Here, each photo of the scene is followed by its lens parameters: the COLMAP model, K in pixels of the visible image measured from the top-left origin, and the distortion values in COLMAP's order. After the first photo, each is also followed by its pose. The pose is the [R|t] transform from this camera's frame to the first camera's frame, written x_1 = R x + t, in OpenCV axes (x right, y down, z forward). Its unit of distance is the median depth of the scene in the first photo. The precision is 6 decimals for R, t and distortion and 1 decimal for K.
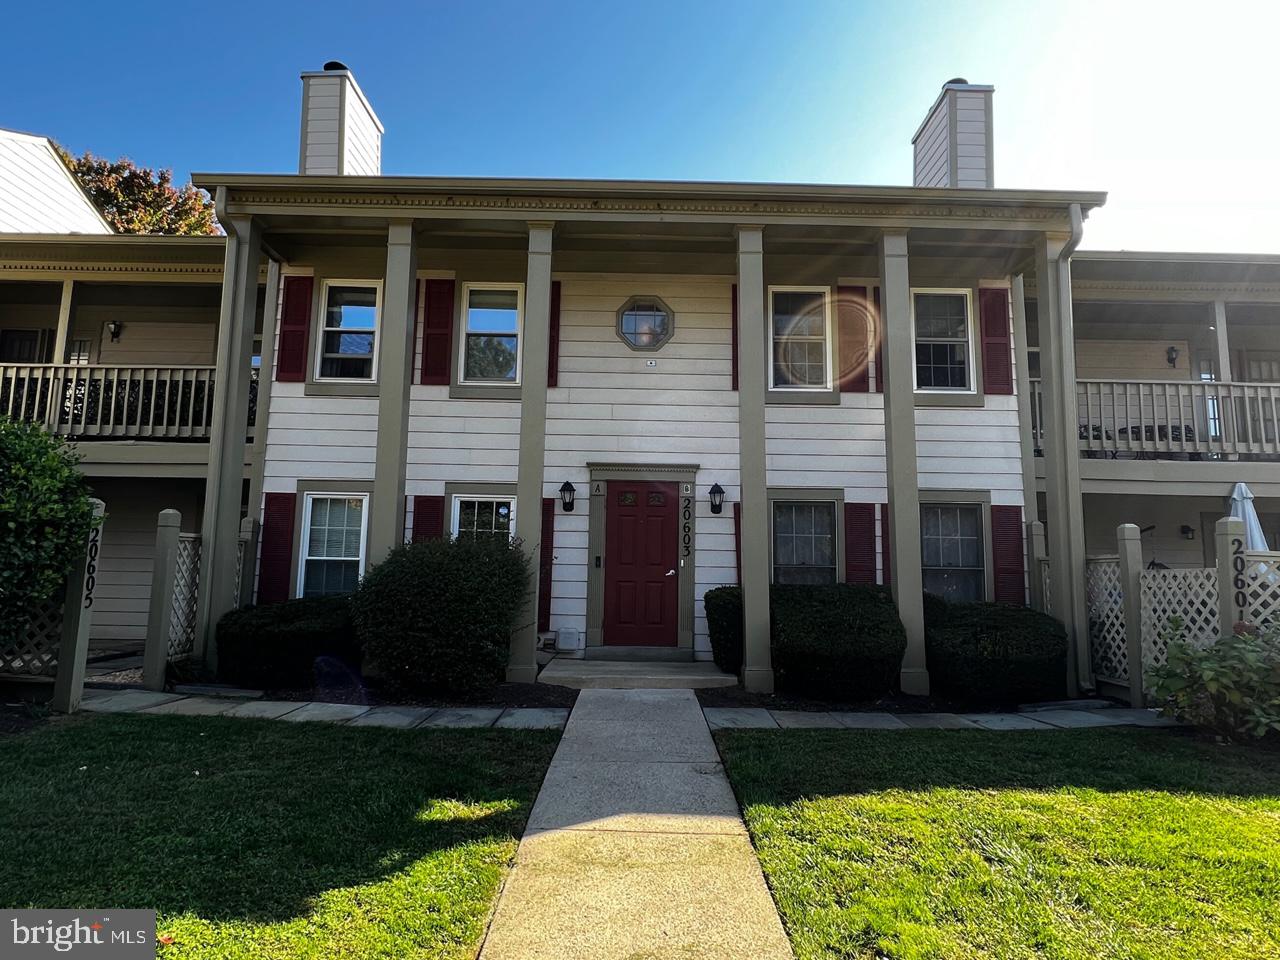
lens RADIAL K [[774.1, 0, 636.6], [0, 774.1, 475.2], [0, 0, 1]] dist [0.005673, 0.002600]
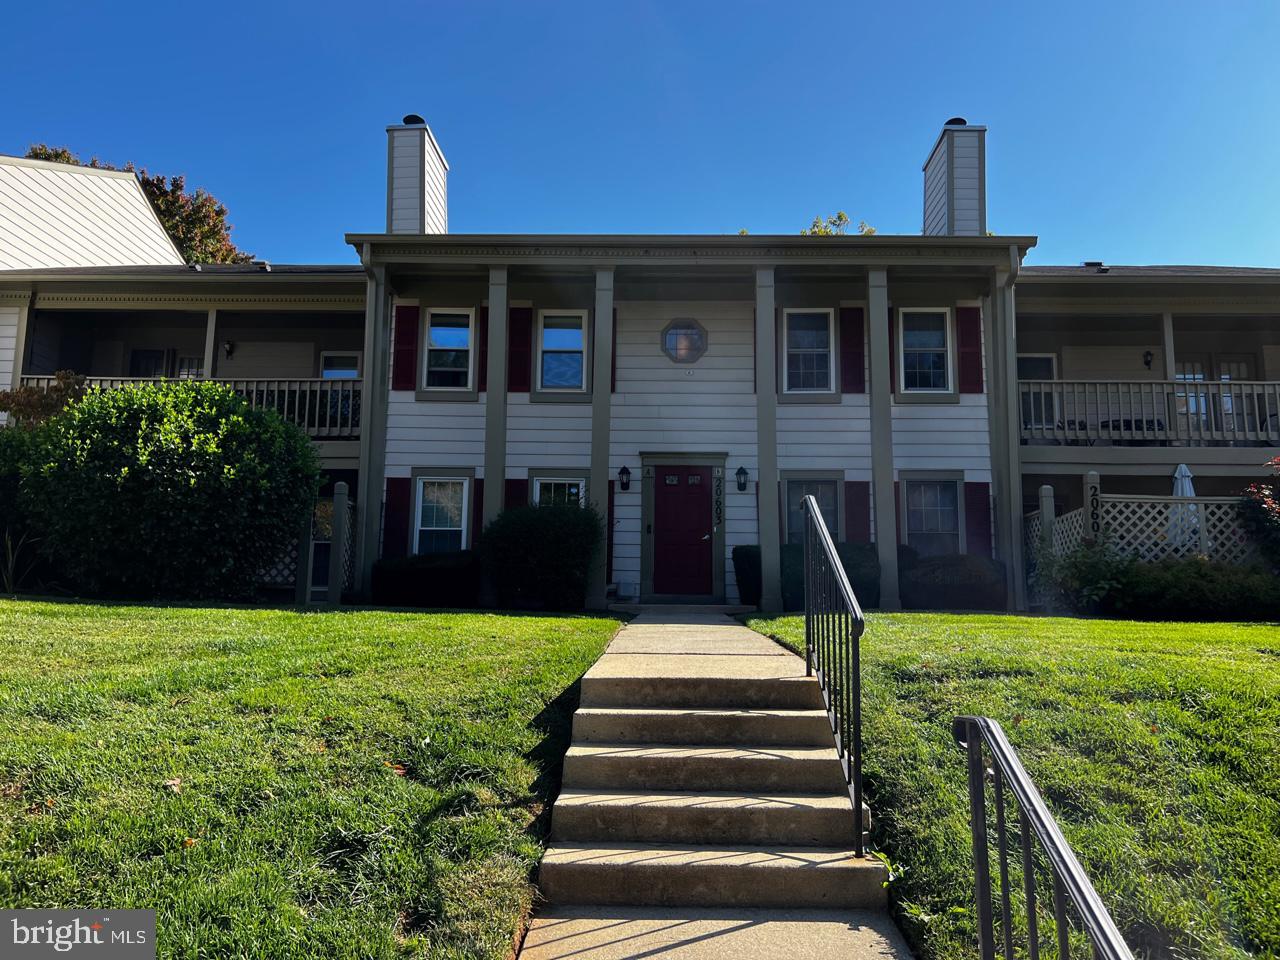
lens RADIAL K [[957.4, 0, 640.5], [0, 957.4, 498.3], [0, 0, 1]] dist [0.117379, -0.178778]
pose [[0.999617, -0.009229, -0.026083, -0.022168], [0.008869, 0.999864, -0.013870, 0.081738], [0.026208, 0.013633, 0.999564, -0.567744]]
